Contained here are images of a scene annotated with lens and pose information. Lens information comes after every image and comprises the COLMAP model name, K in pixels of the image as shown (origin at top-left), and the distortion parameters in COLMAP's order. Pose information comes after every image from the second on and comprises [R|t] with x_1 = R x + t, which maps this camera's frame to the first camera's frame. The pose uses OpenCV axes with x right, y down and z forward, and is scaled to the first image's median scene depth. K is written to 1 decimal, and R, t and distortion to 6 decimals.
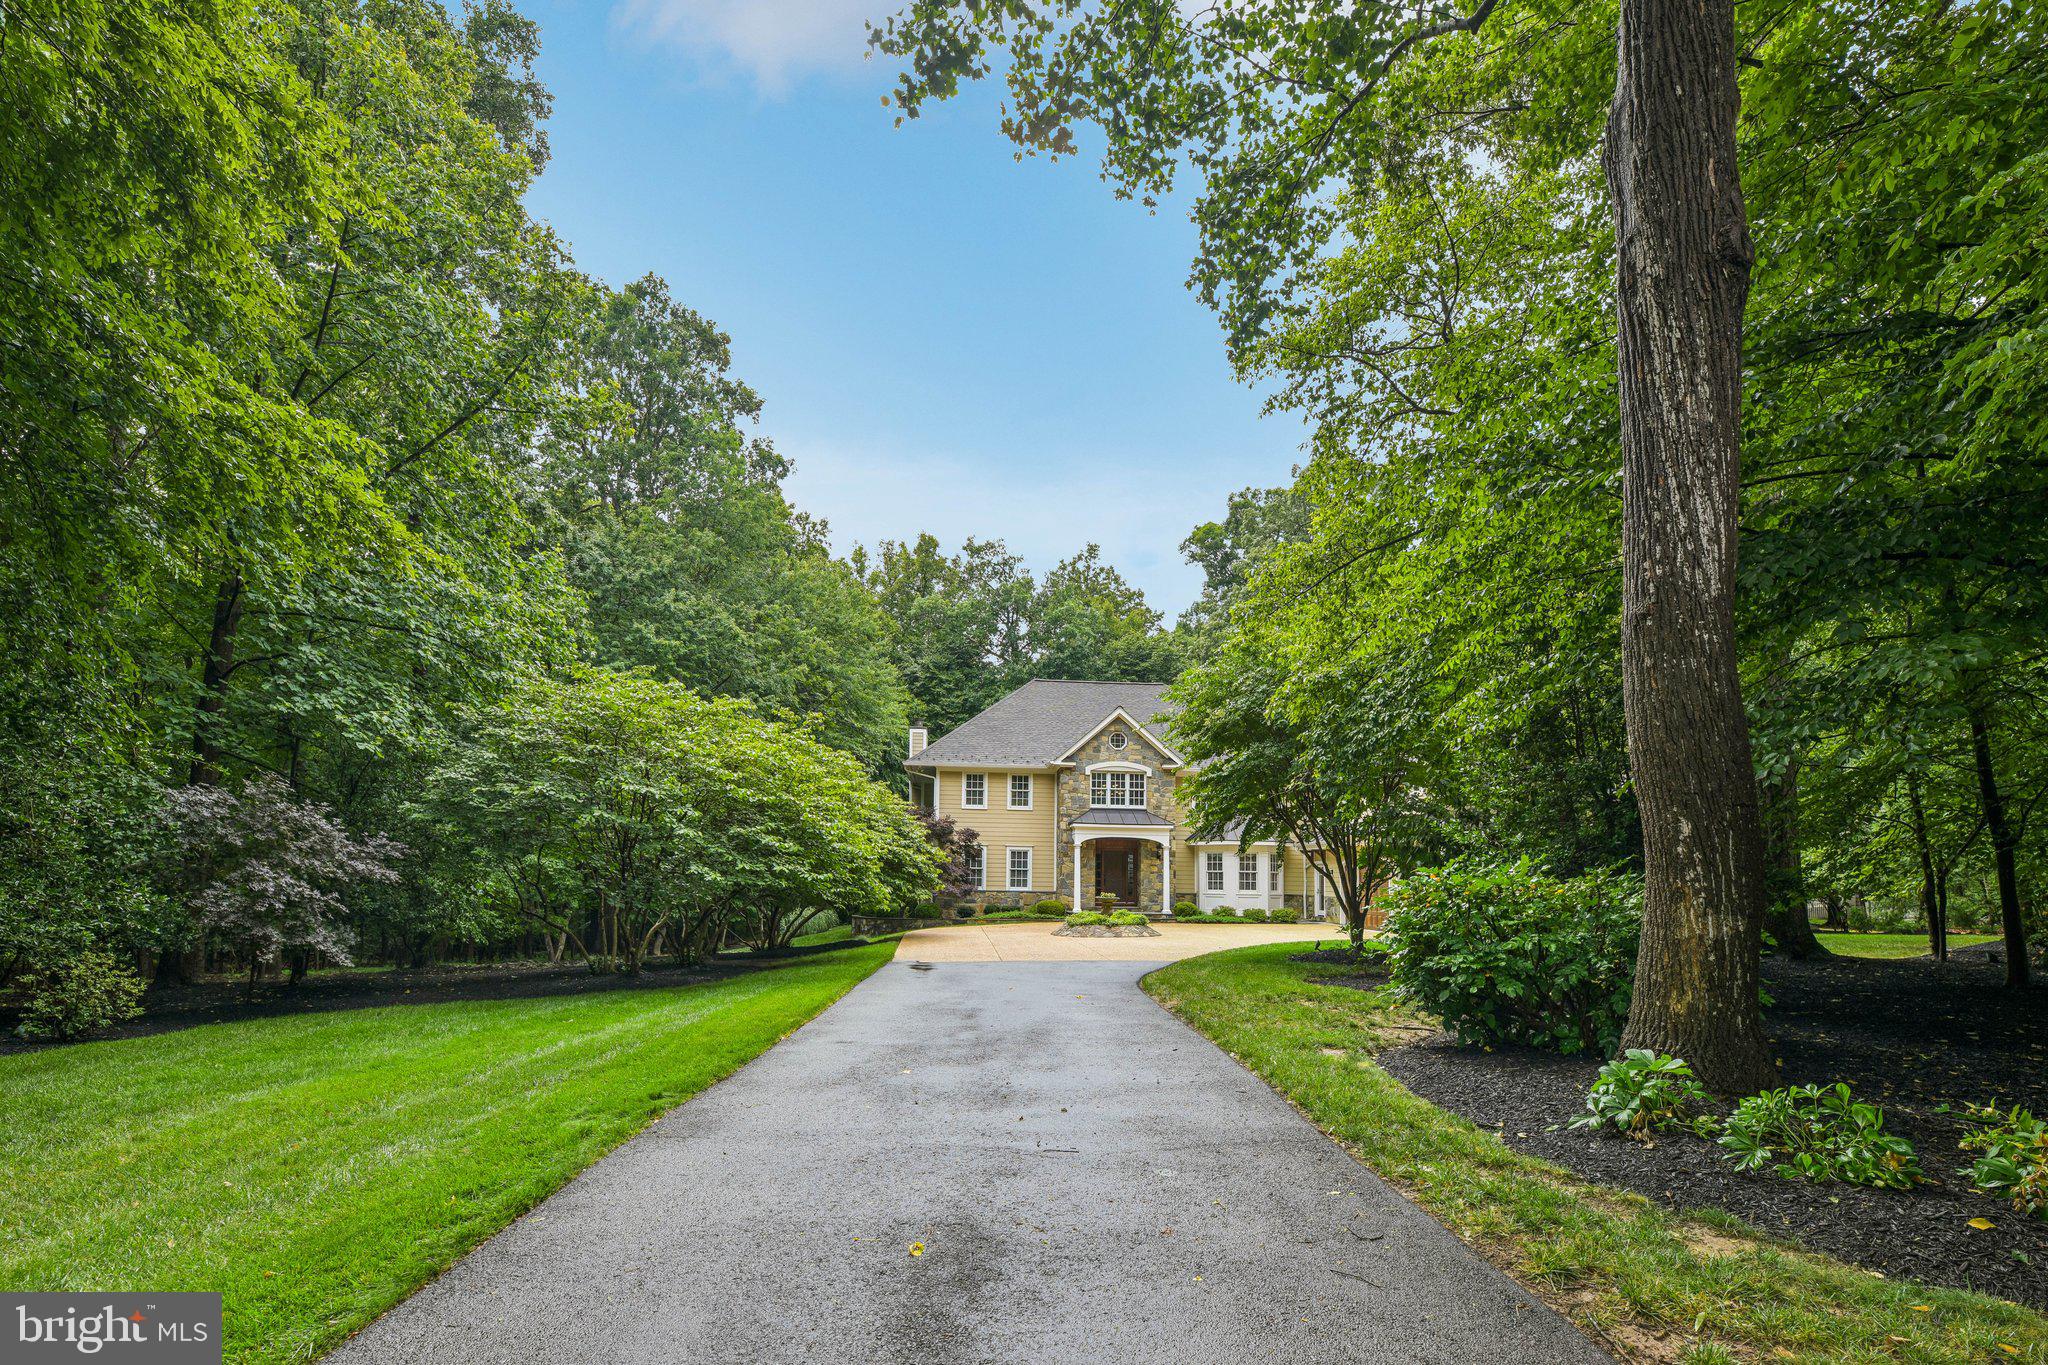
lens RADIAL K [[1006.3, 0, 1025.9], [0, 1006.3, 813.5], [0, 0, 1]] dist [0.000067, -0.000041]
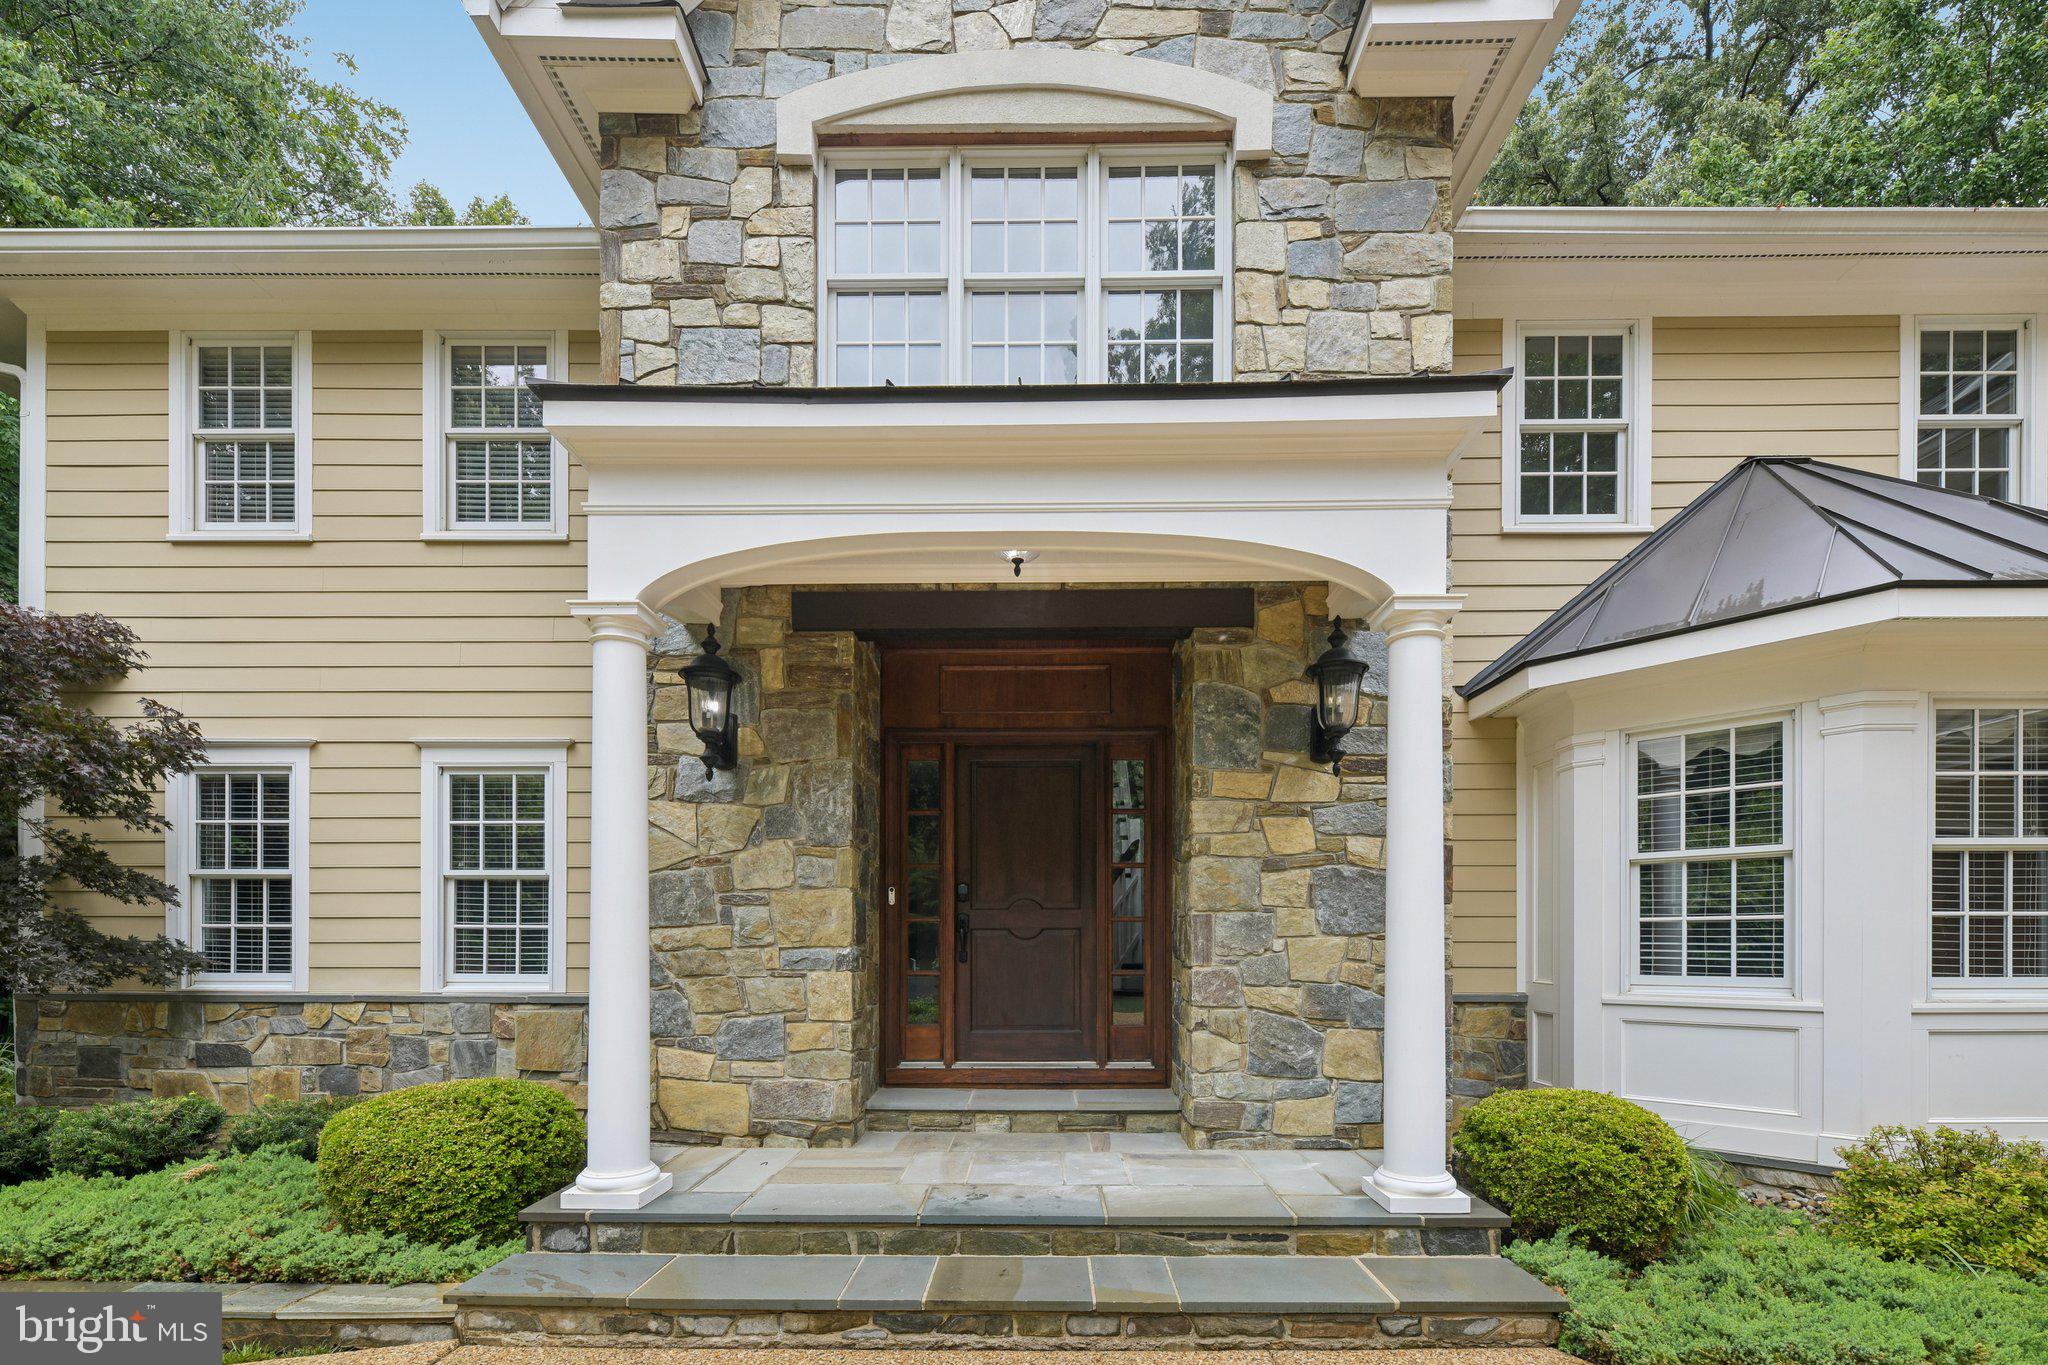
lens RADIAL K [[869.2, 0, 996.9], [0, 869.2, 938.8], [0, 0, 1]] dist [-0.000115, -0.000149]
pose [[0.991653, -0.014853, -0.128074, 0.101595], [0.021475, 0.998494, 0.050477, 0.061700], [0.127131, -0.052806, 0.990479, 0.871129]]
